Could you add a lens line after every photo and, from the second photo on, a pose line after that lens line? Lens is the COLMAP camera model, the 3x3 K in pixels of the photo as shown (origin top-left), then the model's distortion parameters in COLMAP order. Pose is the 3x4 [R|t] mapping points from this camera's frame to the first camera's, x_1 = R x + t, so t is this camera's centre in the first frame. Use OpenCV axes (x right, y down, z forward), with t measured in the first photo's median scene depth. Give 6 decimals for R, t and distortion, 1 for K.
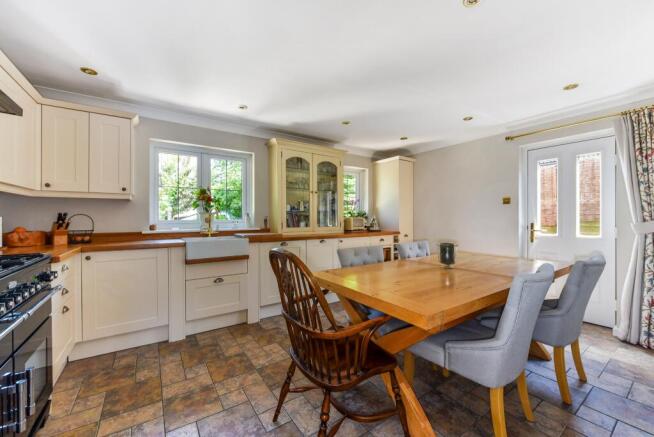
lens RADIAL K [[260.7, 0, 329.9], [0, 260.7, 215.7], [0, 0, 1]] dist [-0.000079, -0.000007]
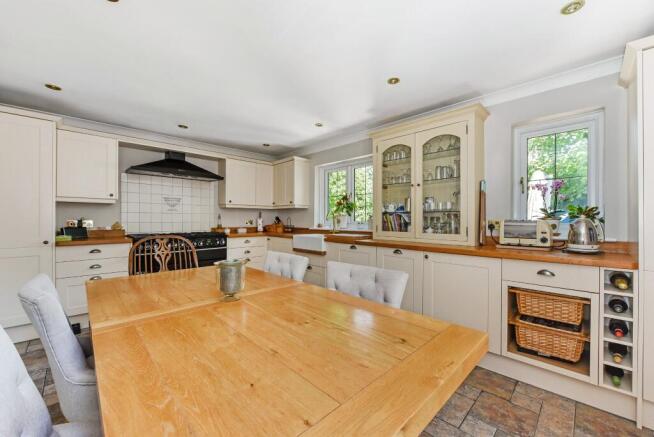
lens RADIAL K [[261.6, 0, 327.0], [0, 261.6, 218.5], [0, 0, 1]] dist [-0.000365, -0.000052]
pose [[0.165561, -0.001624, -0.986198, 0.769638], [-0.001286, 0.999997, -0.001863, 0.005863], [0.986199, 0.001577, 0.165559, 0.781266]]
